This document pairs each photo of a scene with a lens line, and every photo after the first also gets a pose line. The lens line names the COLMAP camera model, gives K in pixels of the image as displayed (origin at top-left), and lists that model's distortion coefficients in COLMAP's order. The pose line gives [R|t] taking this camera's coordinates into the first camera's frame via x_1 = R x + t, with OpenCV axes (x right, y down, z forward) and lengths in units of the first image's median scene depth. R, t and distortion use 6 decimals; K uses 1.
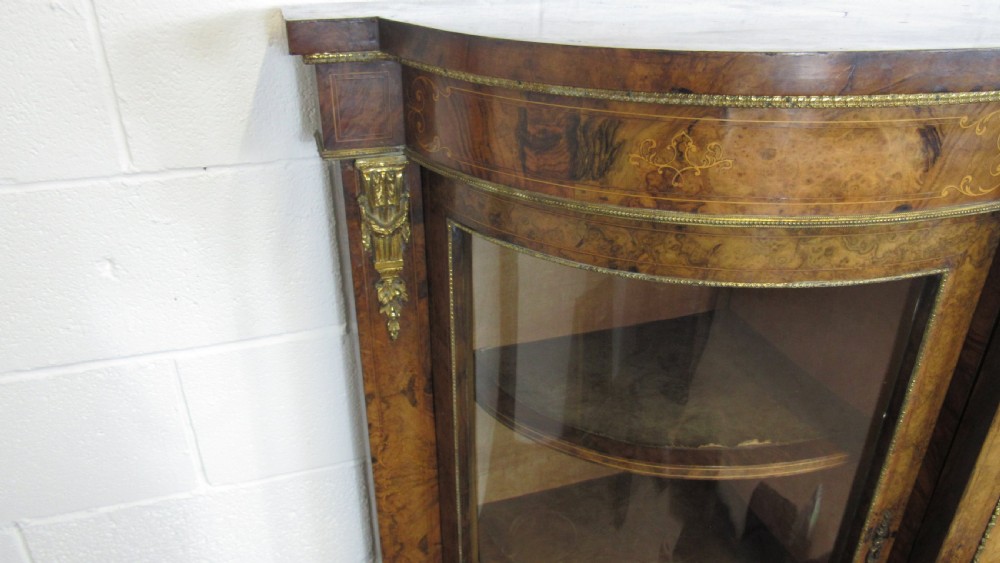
lens RADIAL K [[716.8, 0, 500.0], [0, 716.8, 281.5], [0, 0, 1]] dist [-0.024323, 0.000377]
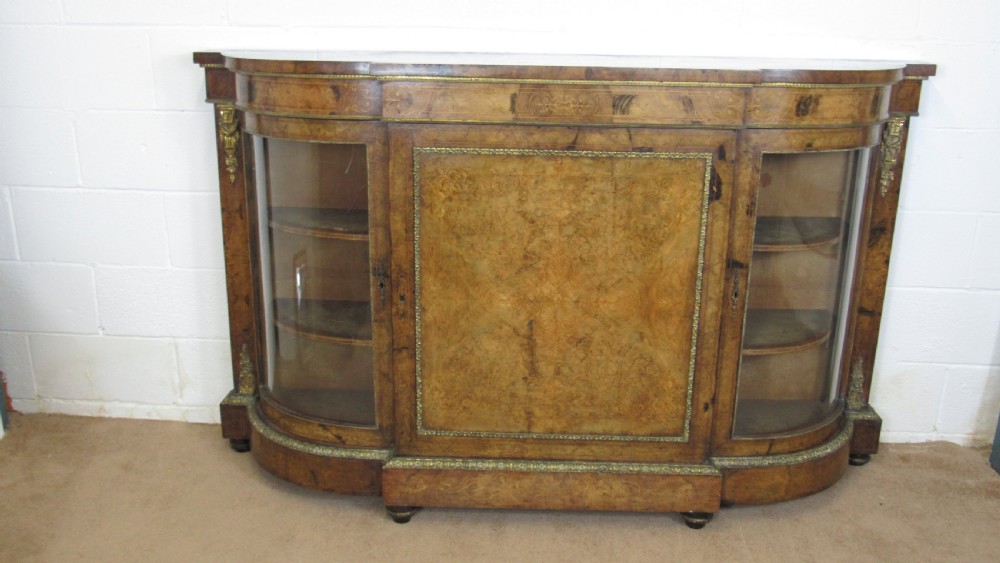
lens RADIAL K [[925.3, 0, 500.0], [0, 925.3, 281.5], [0, 0, 1]] dist [-0.046563, -0.000787]
pose [[0.938641, 0.117454, -0.324280, 2.453270], [-0.172701, 0.973923, -0.147135, 0.992067], [0.298542, 0.194110, 0.934448, -2.196216]]
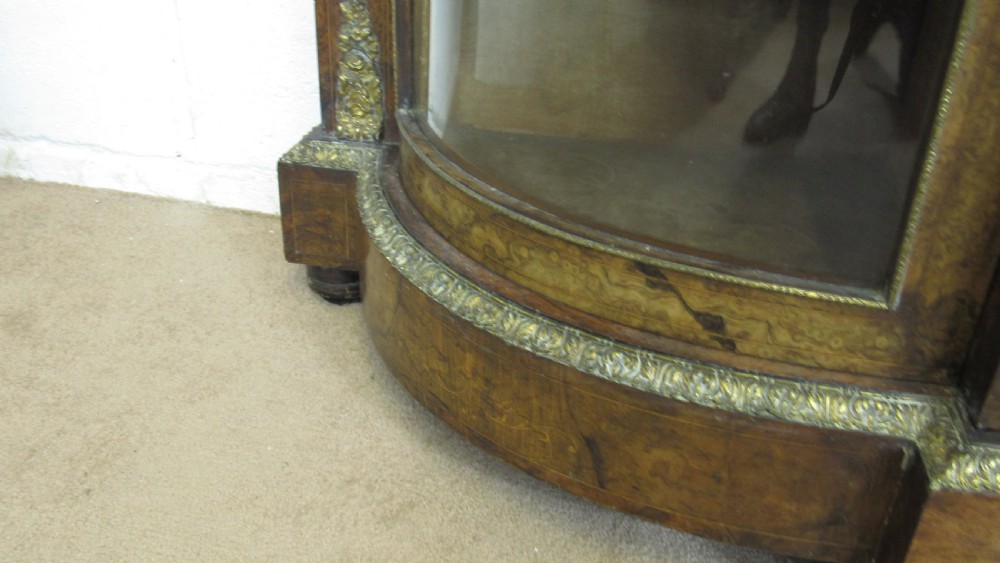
lens RADIAL K [[925.3, 0, 500.0], [0, 925.3, 281.5], [0, 0, 1]] dist [-0.046563, -0.000787]
pose [[0.876698, 0.269365, -0.398551, 0.682203], [-0.252526, 0.962886, 0.095292, 1.108368], [0.409428, 0.017102, 0.912182, 0.599035]]
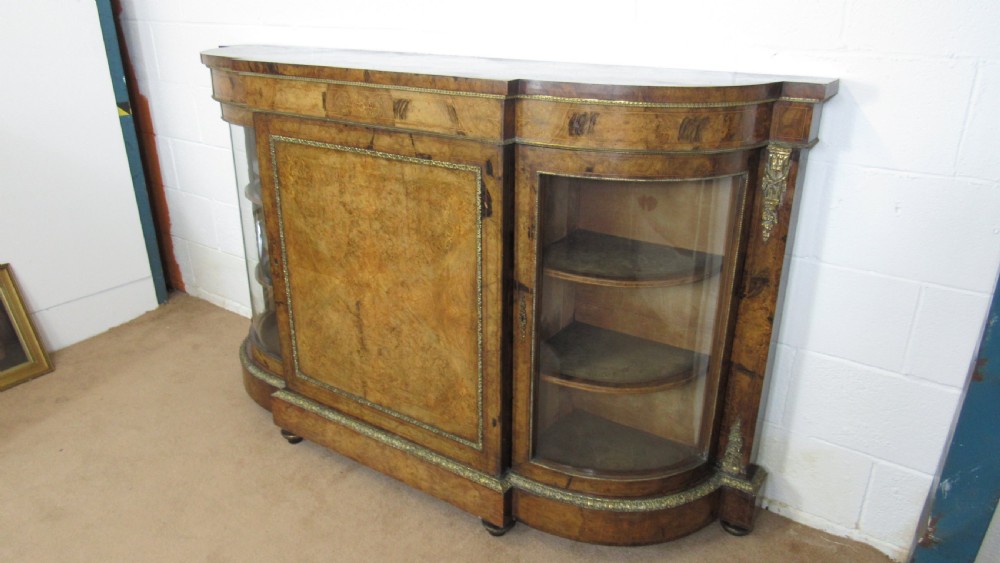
lens RADIAL K [[716.8, 0, 500.0], [0, 716.8, 281.5], [0, 0, 1]] dist [-0.024323, 0.000377]
pose [[0.618262, 0.297790, -0.727375, 4.127599], [-0.369007, 0.927087, 0.065901, 0.007538], [0.693964, 0.227663, 0.683069, -0.317154]]
